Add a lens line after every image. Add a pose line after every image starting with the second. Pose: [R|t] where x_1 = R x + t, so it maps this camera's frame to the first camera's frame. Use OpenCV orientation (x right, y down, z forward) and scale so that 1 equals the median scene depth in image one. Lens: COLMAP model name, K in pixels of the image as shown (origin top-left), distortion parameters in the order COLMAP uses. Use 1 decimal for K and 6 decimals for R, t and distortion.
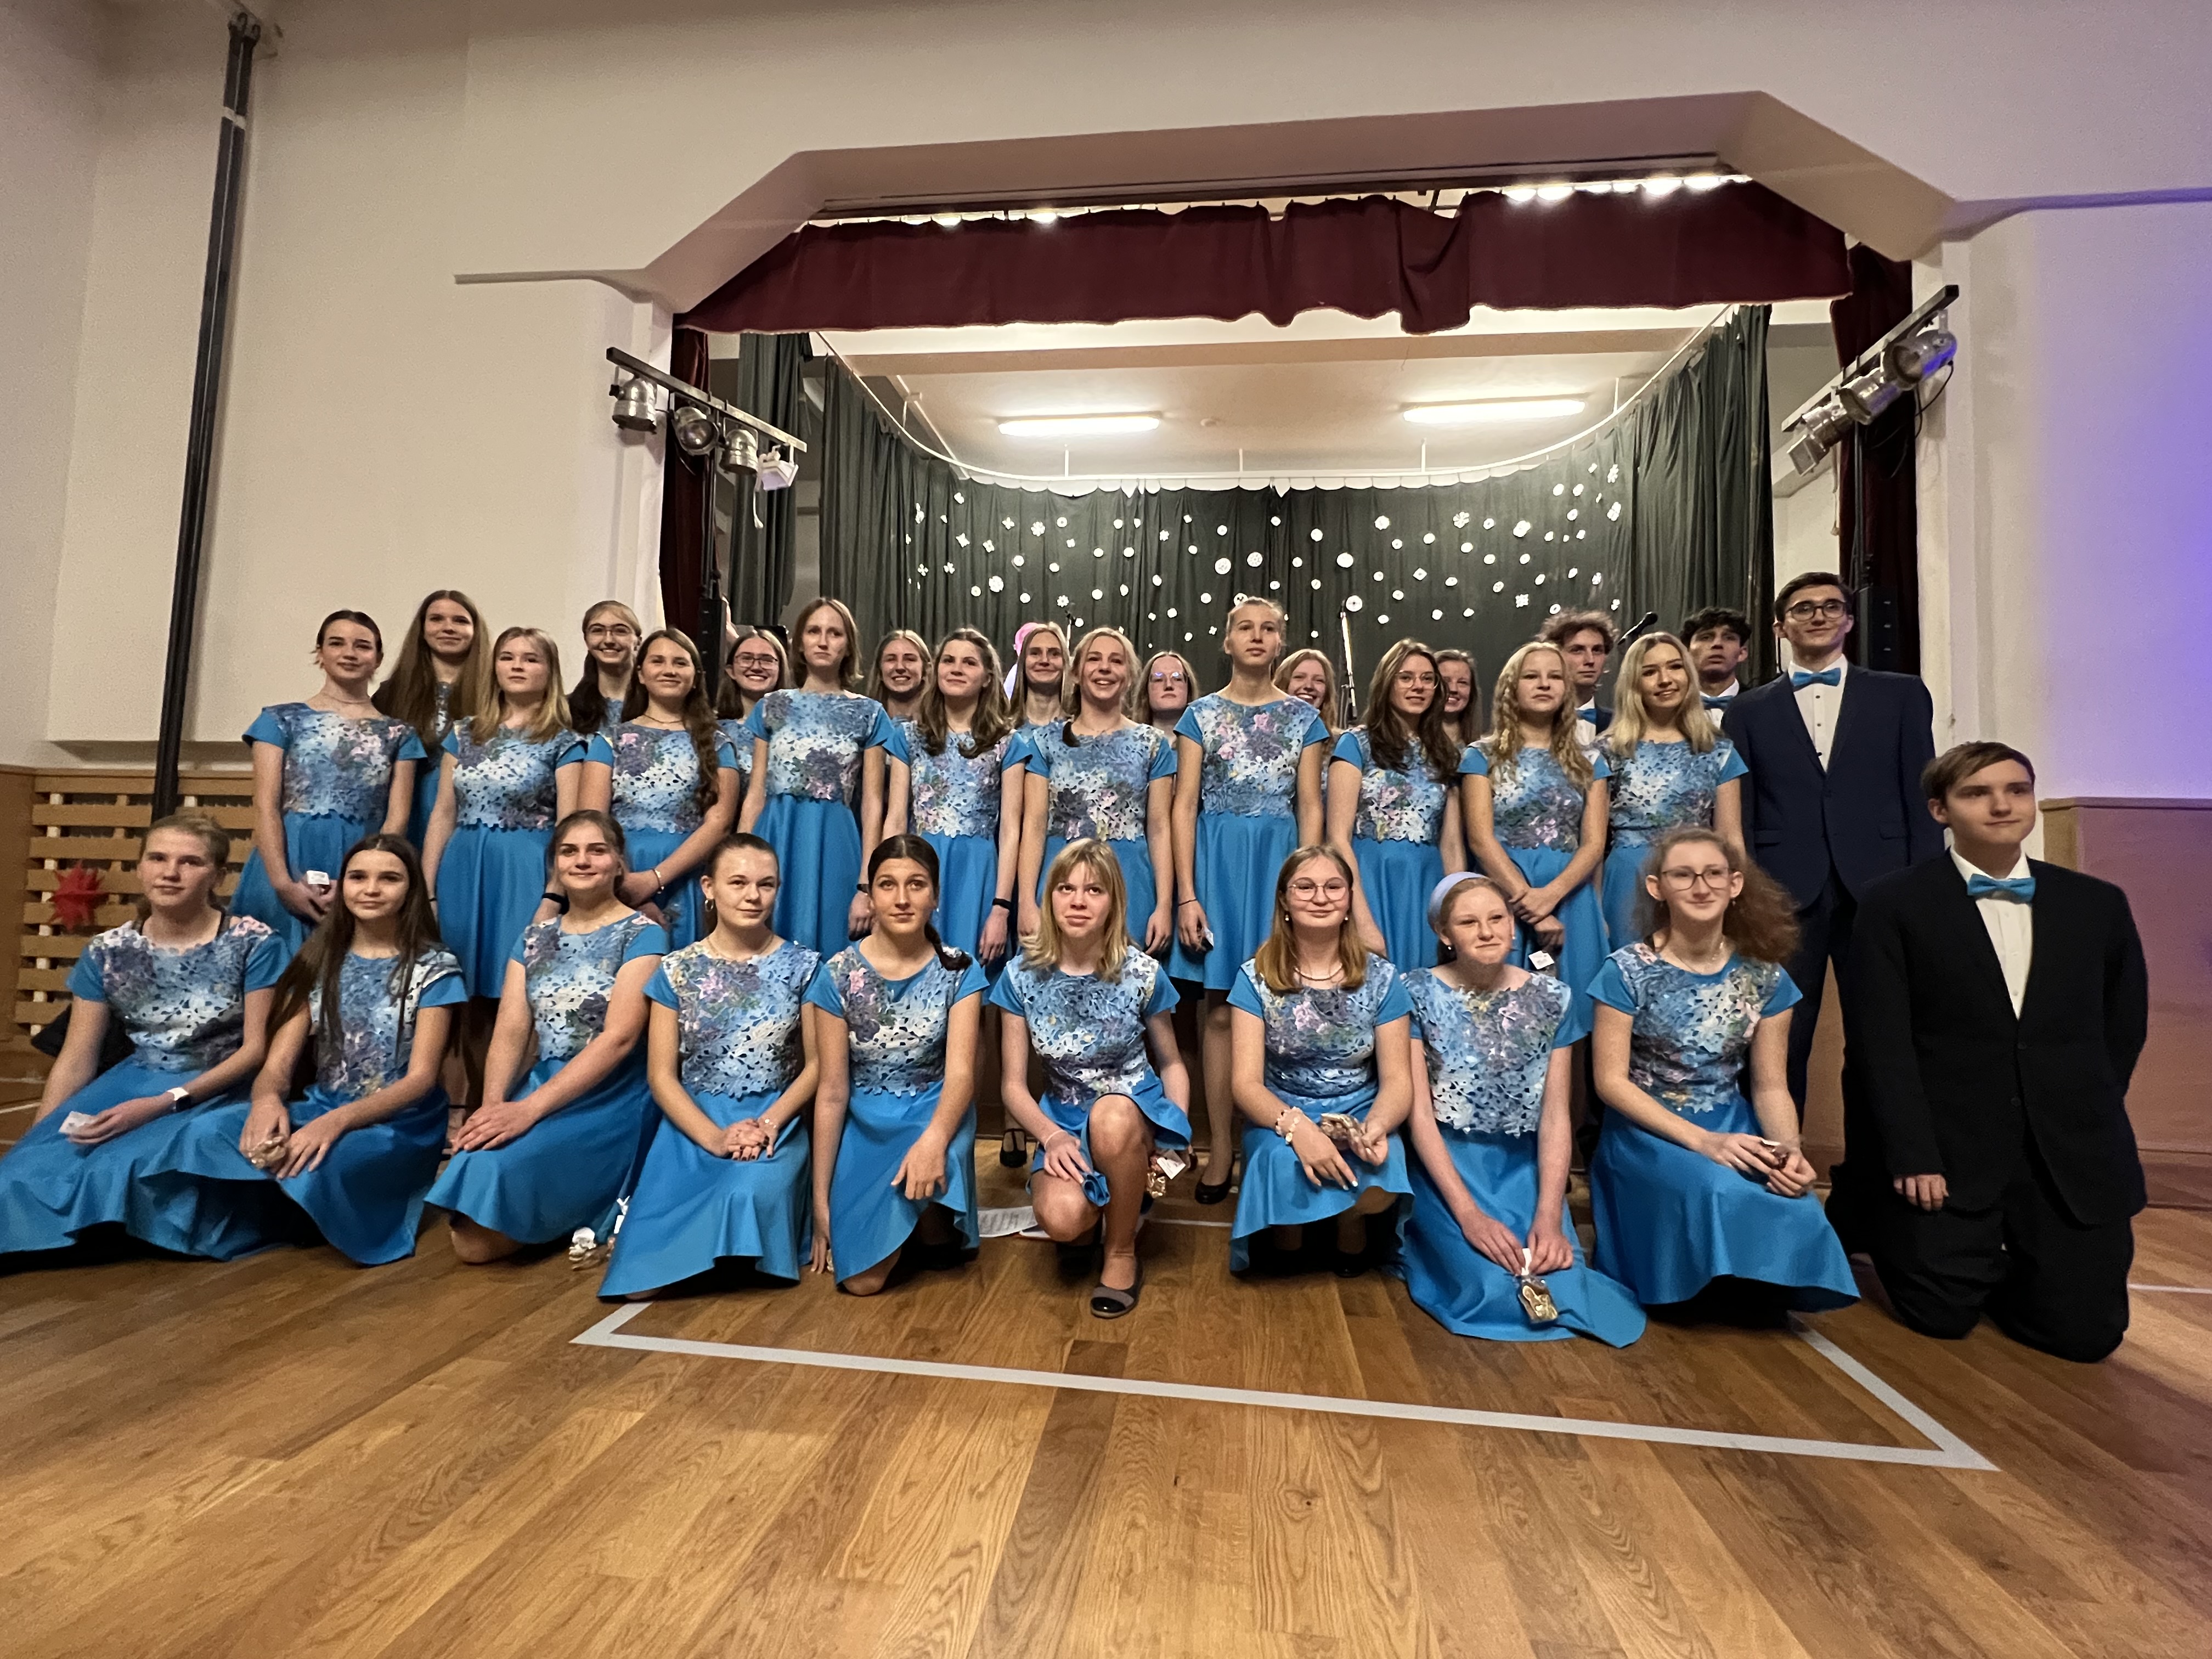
lens RADIAL K [[1032.2, 0, 1108.7], [0, 1032.2, 830.6], [0, 0, 1]] dist [0.001611, 0.000064]
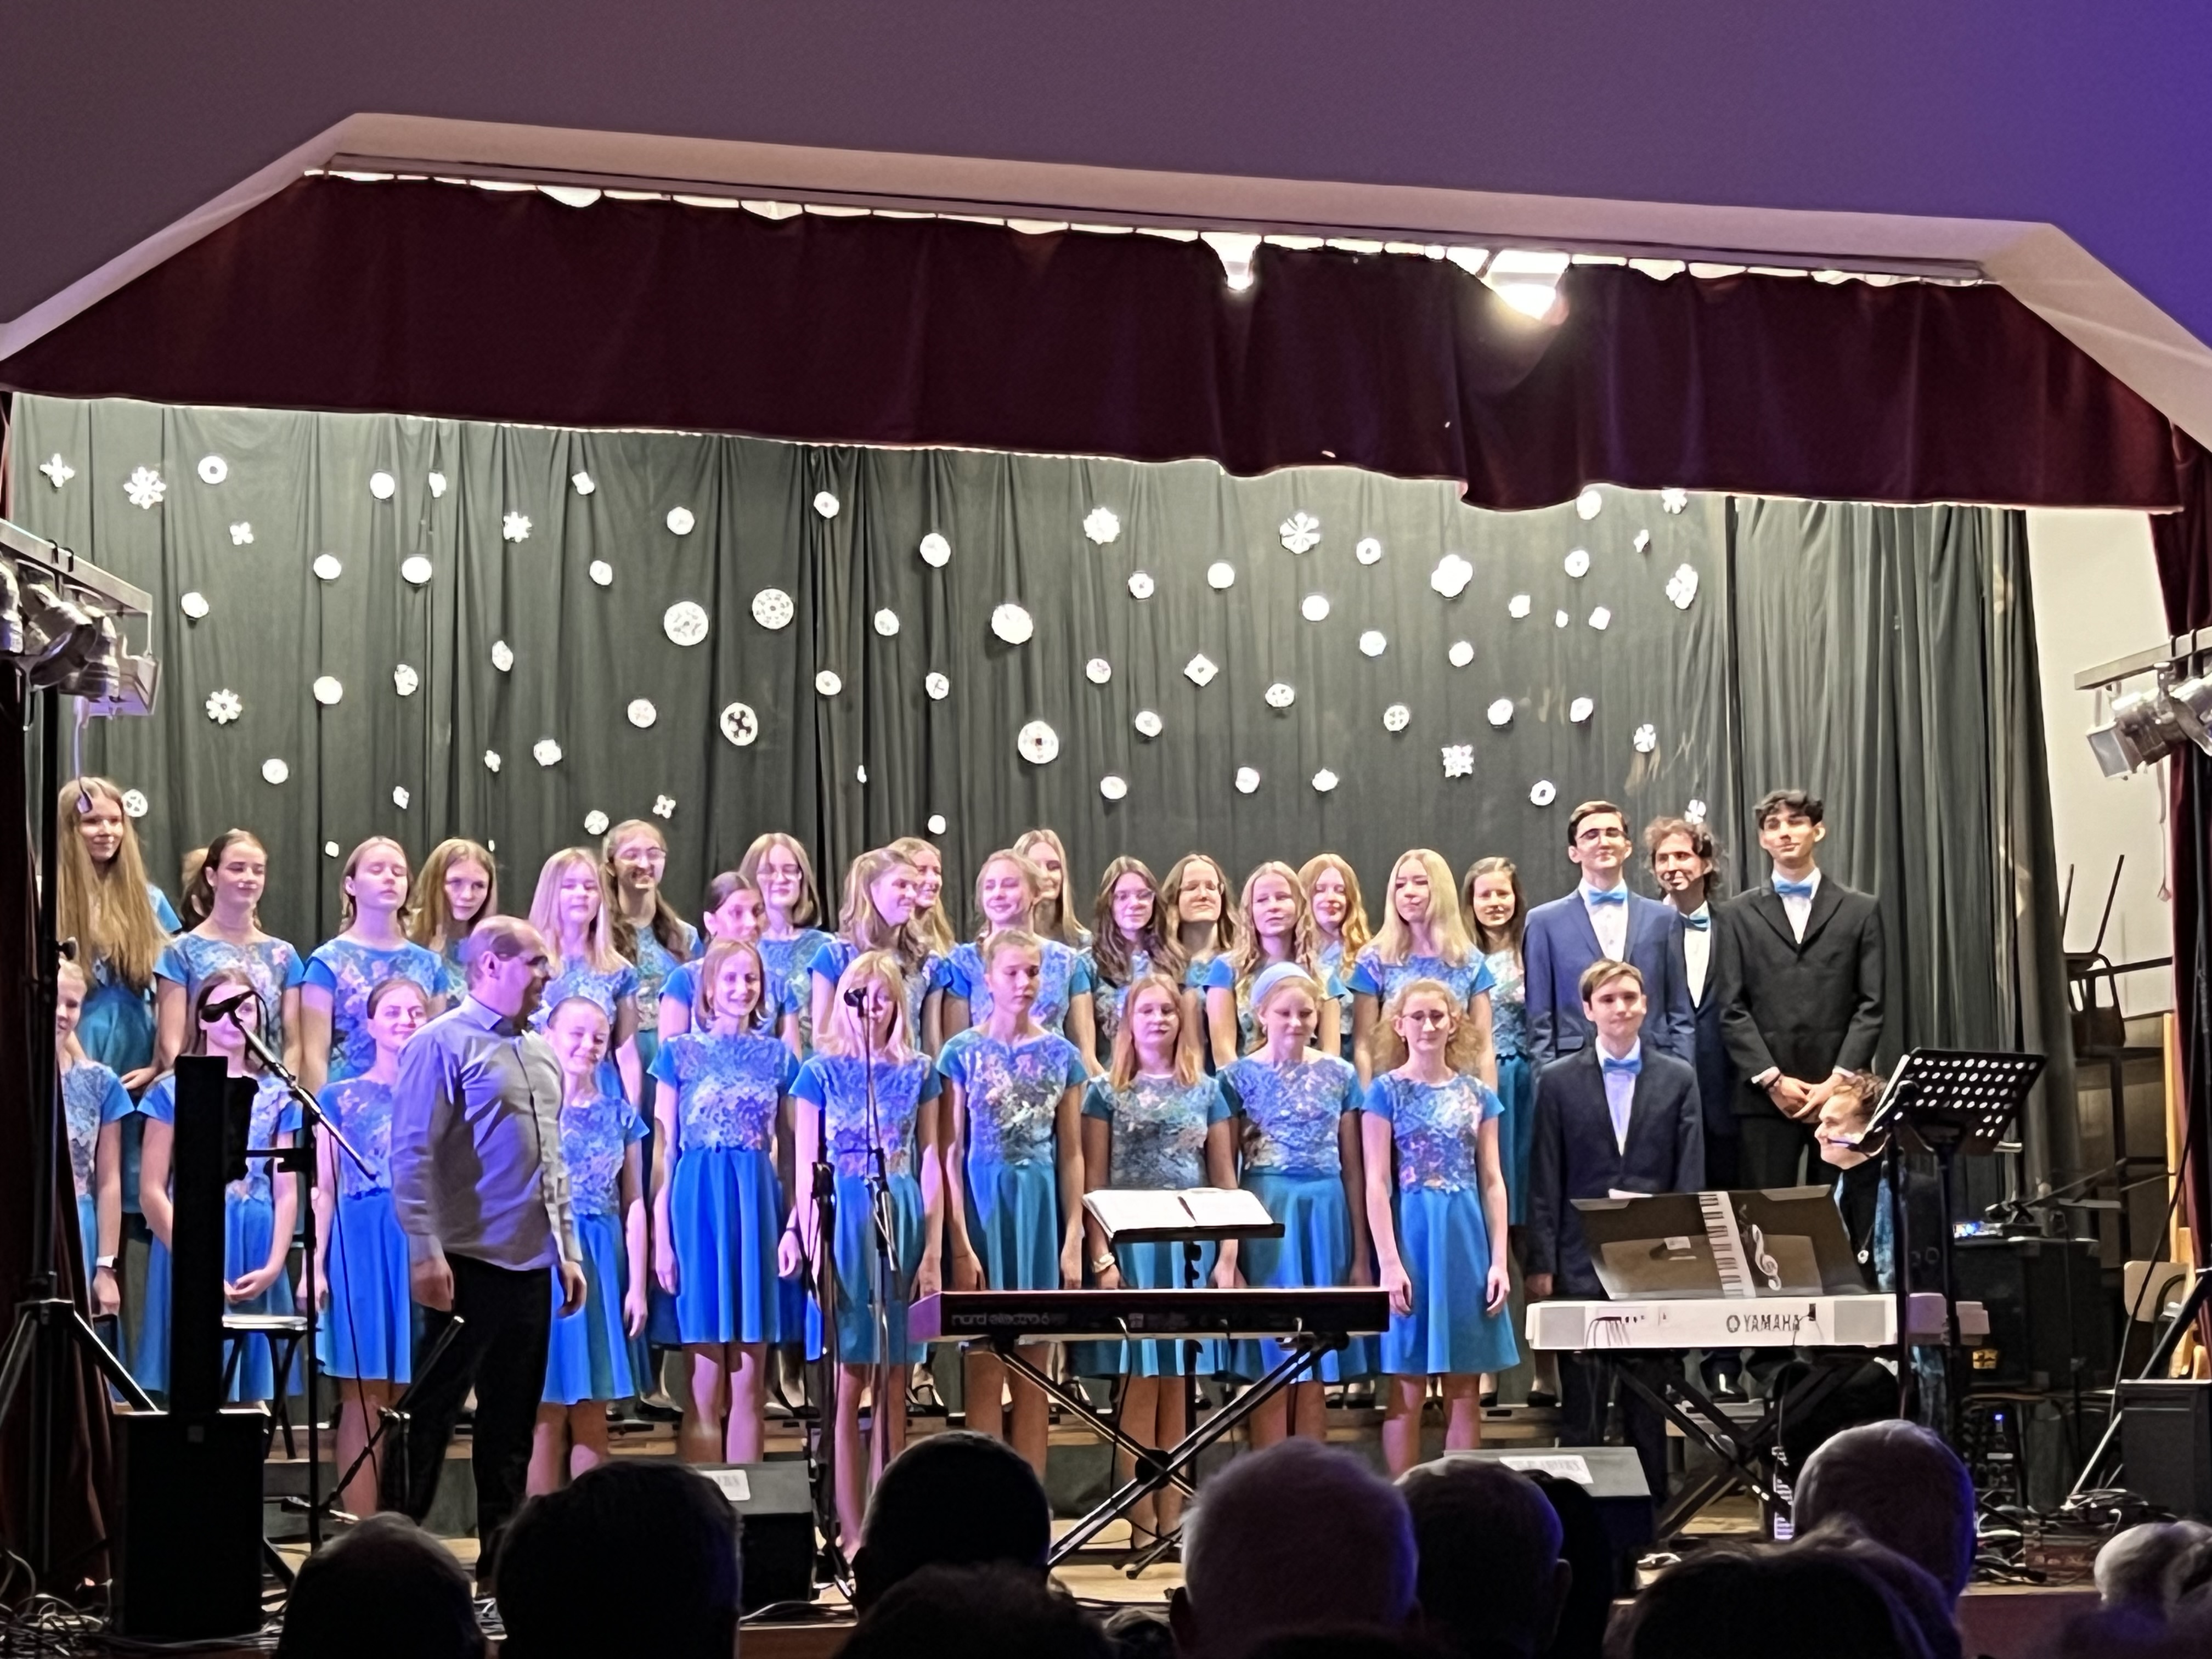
lens RADIAL K [[4532.7, 0, 1105.5], [0, 4532.7, 830.5], [0, 0, 1]] dist [0.251043, 0.000000]
pose [[0.920060, 0.010987, 0.391623, -0.376725], [0.016070, 0.997707, -0.065745, -0.081526], [-0.391447, 0.066783, 0.917774, -0.499049]]
